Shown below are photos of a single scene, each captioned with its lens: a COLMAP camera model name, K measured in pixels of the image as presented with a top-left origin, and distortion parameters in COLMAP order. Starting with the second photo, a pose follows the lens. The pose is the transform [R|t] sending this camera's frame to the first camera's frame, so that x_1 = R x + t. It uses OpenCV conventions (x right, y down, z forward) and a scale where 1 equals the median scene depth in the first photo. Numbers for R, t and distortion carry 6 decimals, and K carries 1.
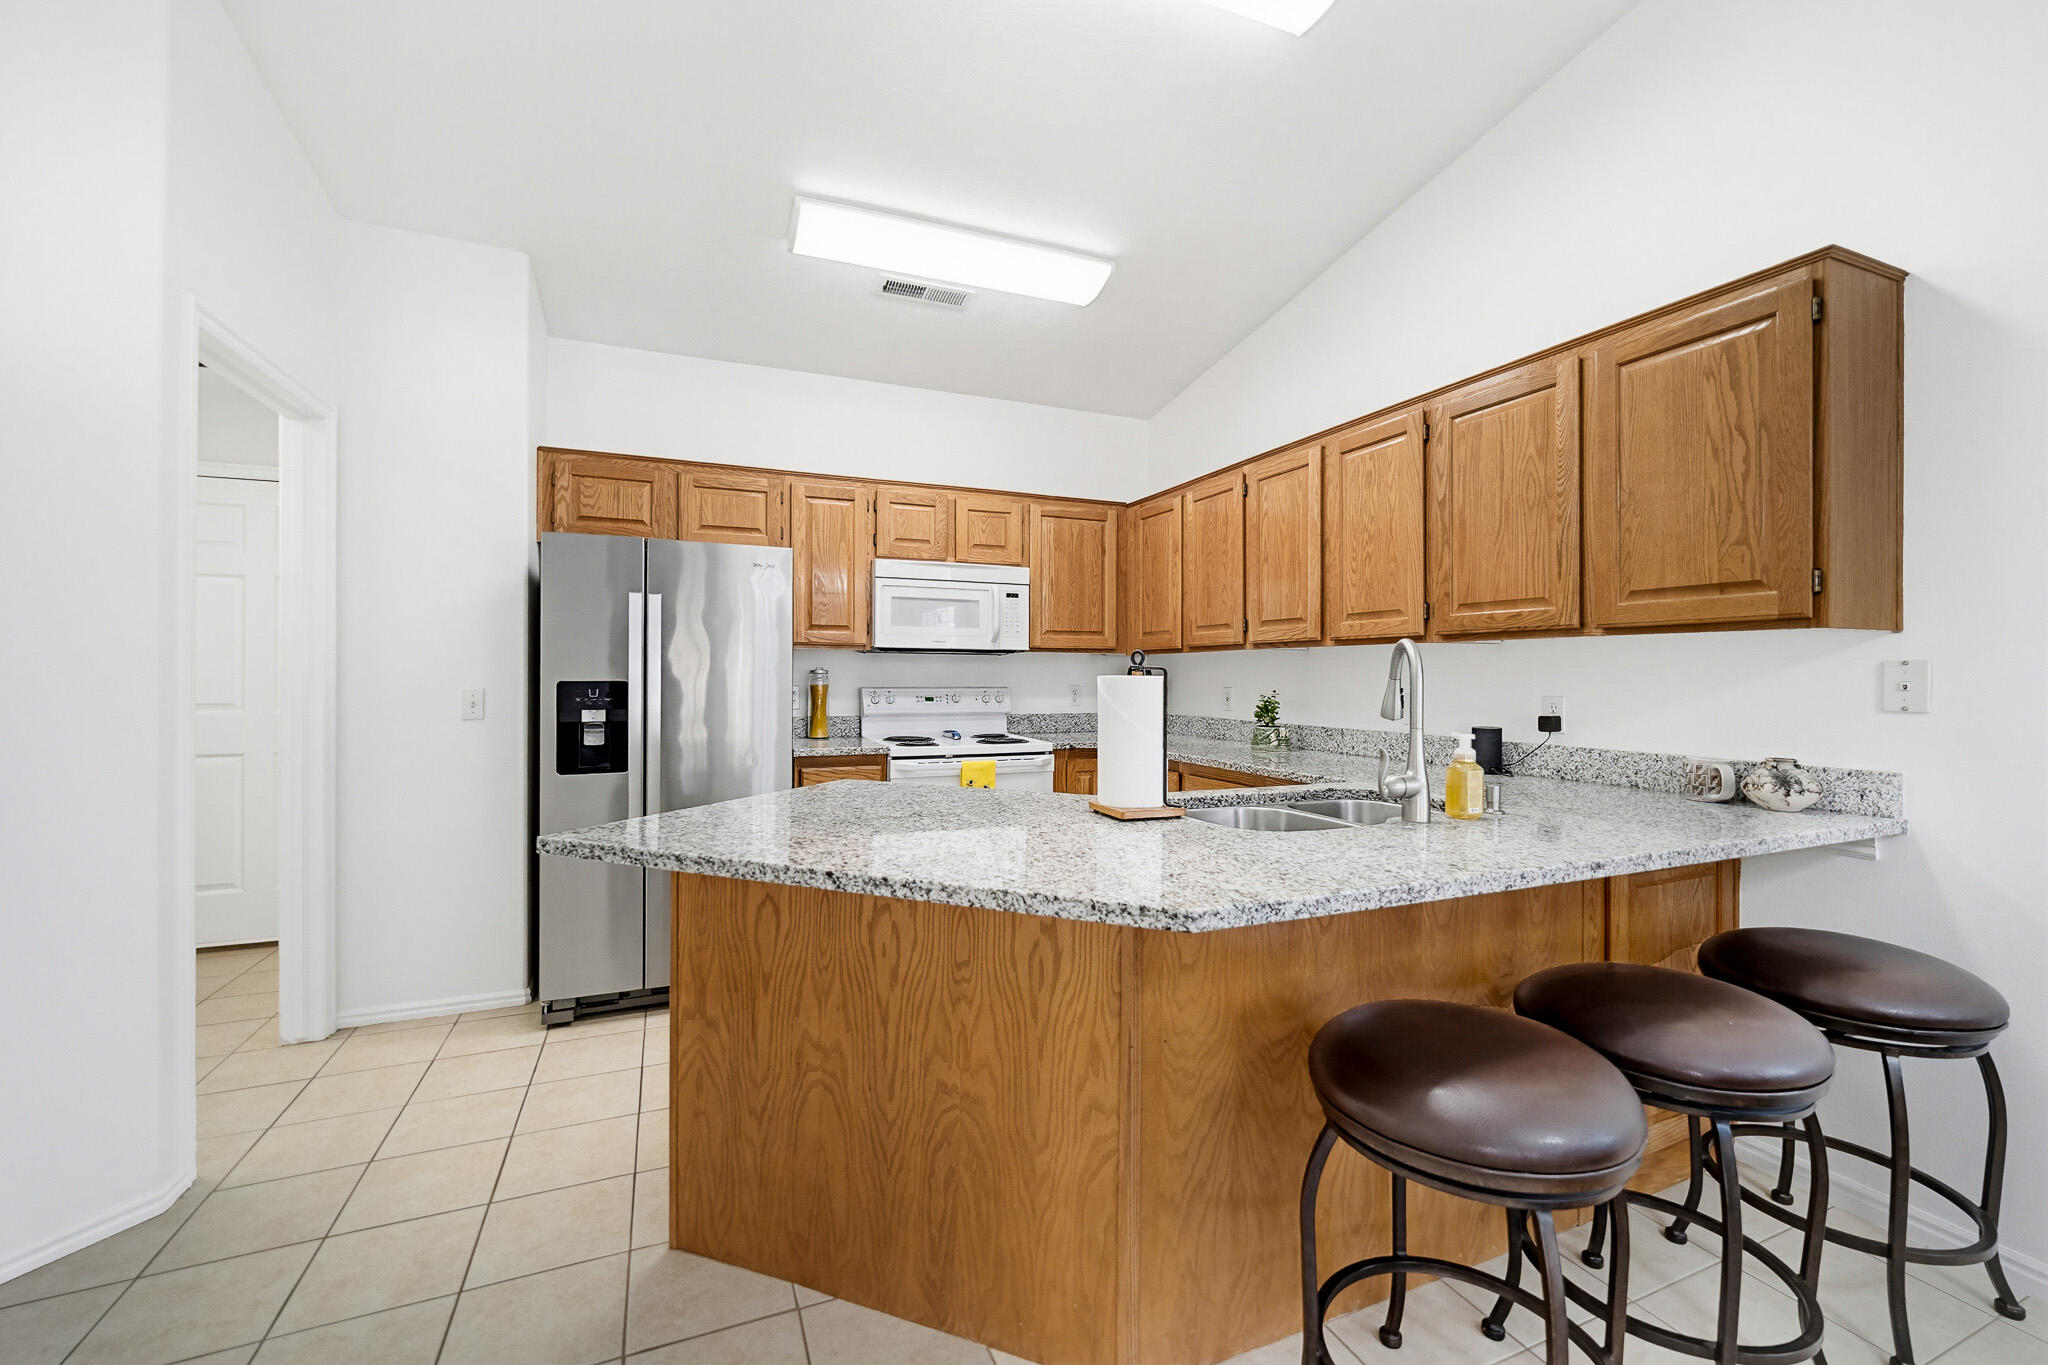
lens RADIAL K [[842.3, 0, 1046.8], [0, 842.3, 672.1], [0, 0, 1]] dist [-0.004373, 0.000803]
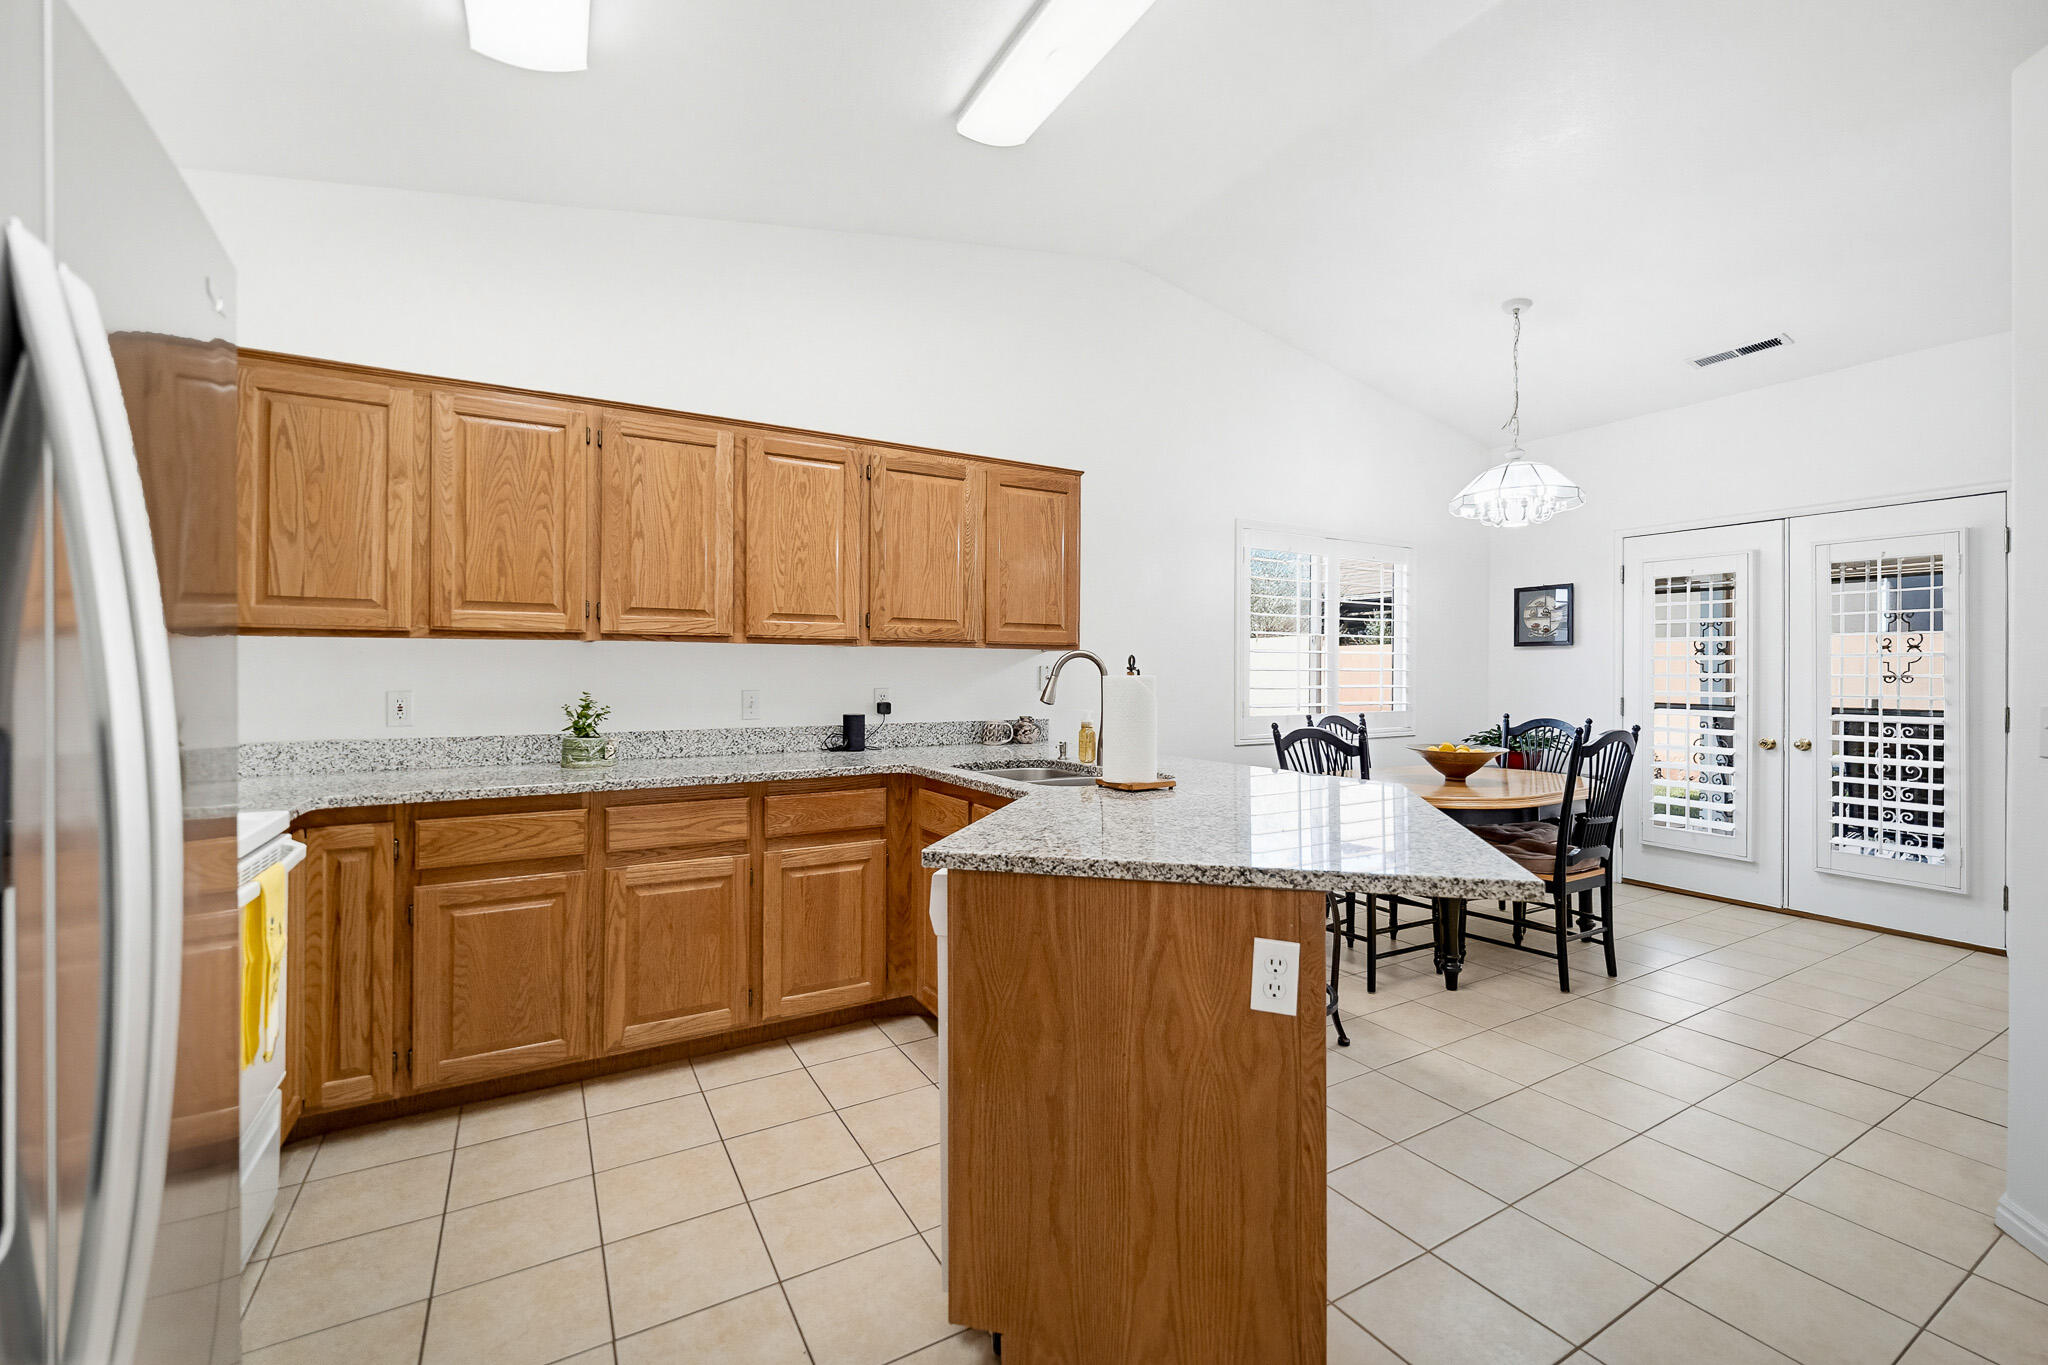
lens RADIAL K [[842.3, 0, 1017.7], [0, 842.3, 673.2], [0, 0, 1]] dist [-0.004373, 0.000803]
pose [[-0.098207, -0.002618, 0.995163, -0.686143], [-0.004766, 0.999986, 0.002160, 0.000323], [-0.995155, -0.004531, -0.098218, 0.800326]]
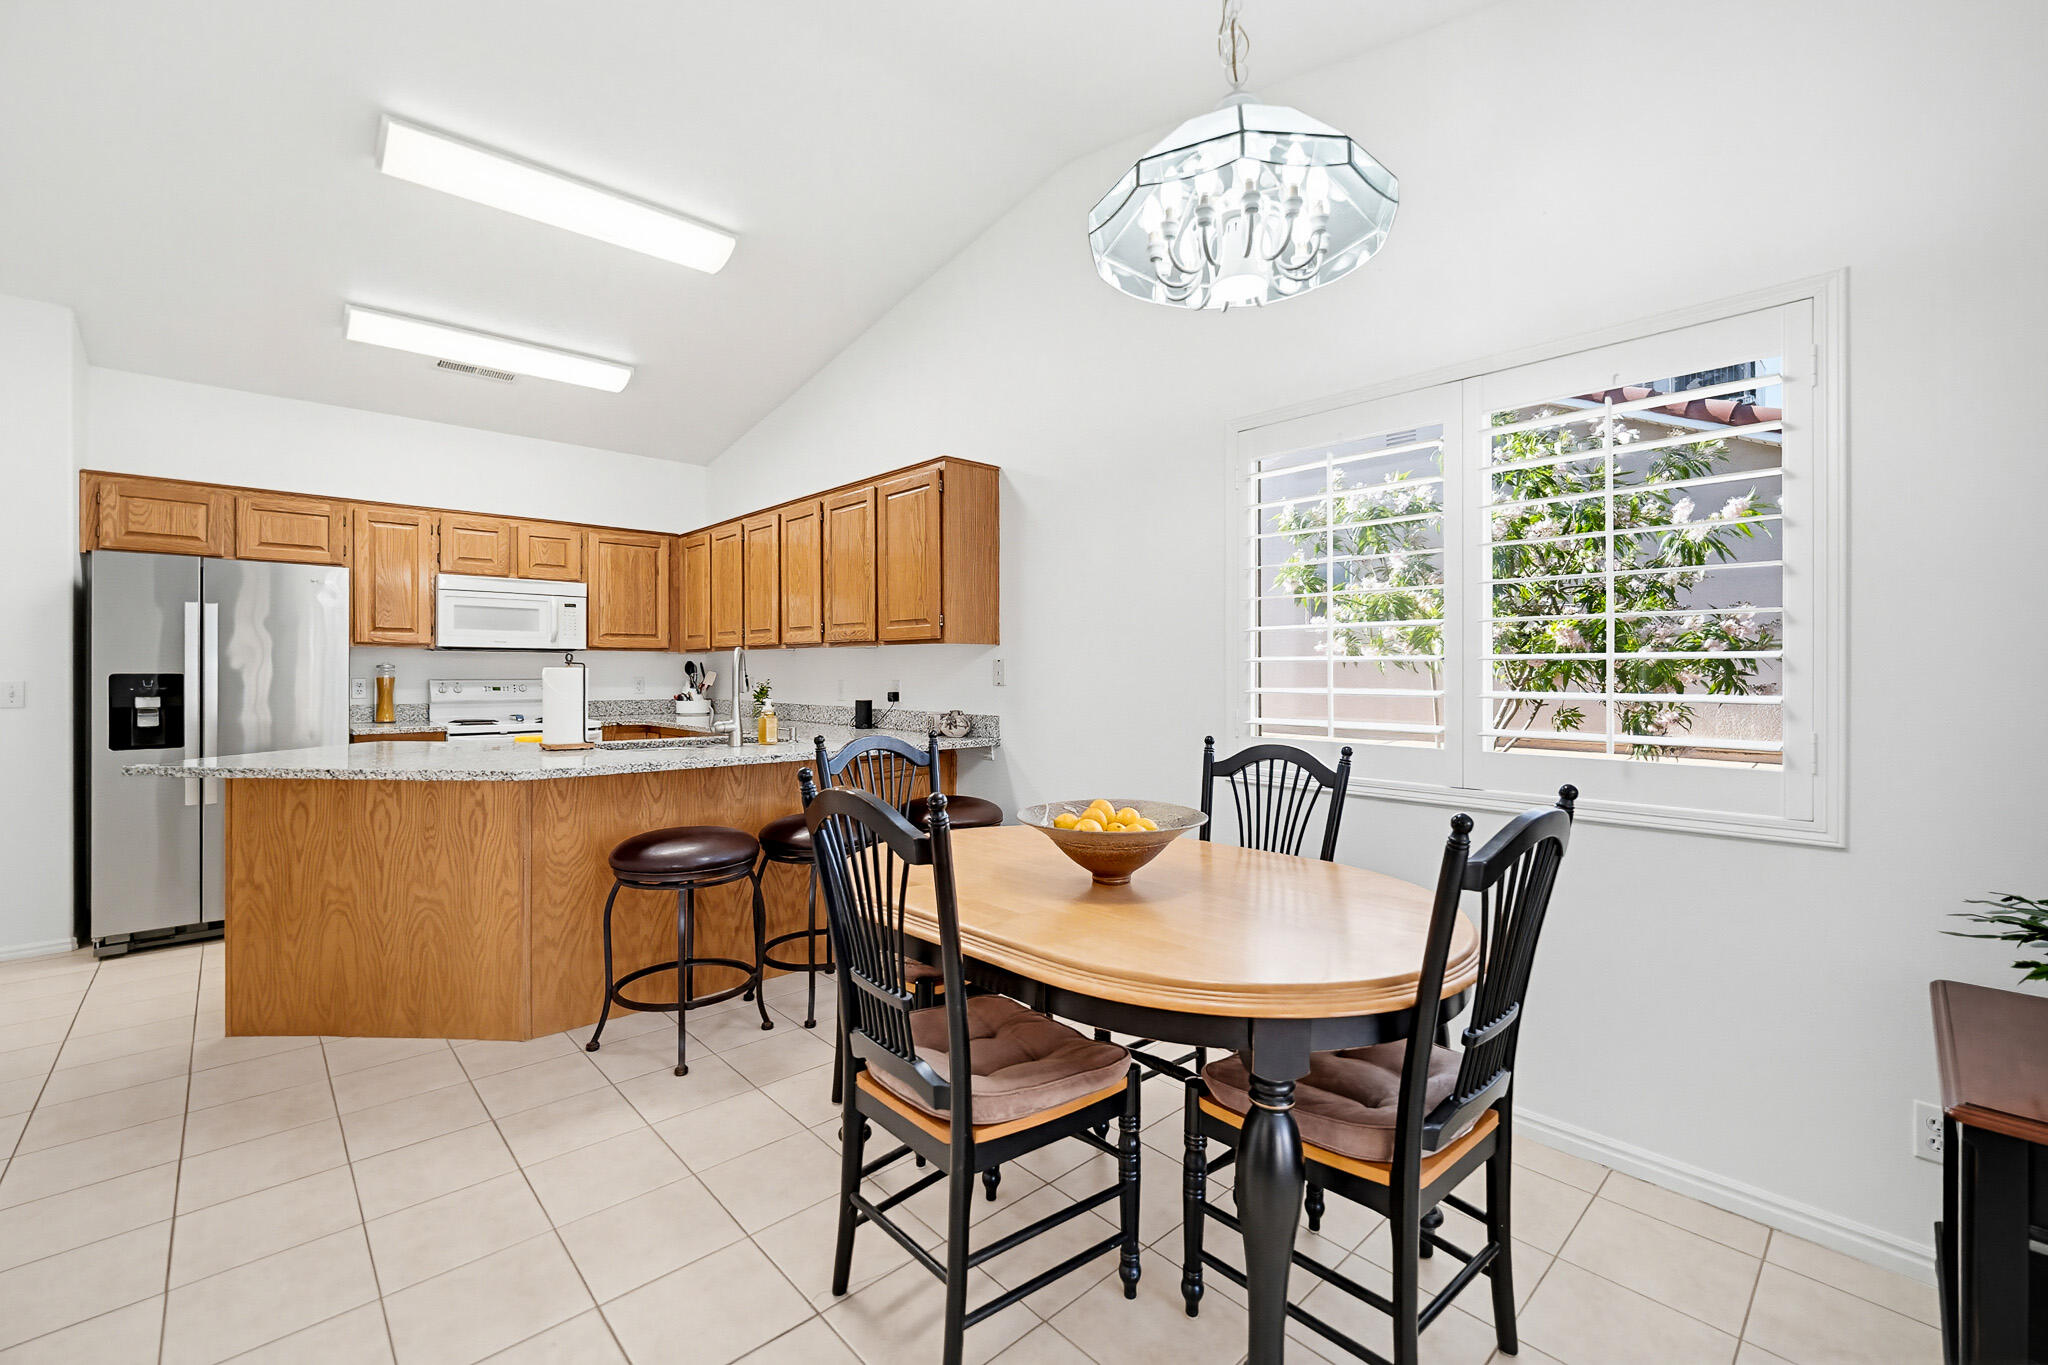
lens RADIAL K [[842.3, 0, 1037.4], [0, 842.3, 668.9], [0, 0, 1]] dist [-0.004373, 0.000803]
pose [[0.941658, -0.001675, 0.336568, 0.266629], [0.000798, 0.999996, 0.002746, 0.001124], [-0.336572, -0.002317, 0.941655, -0.579561]]
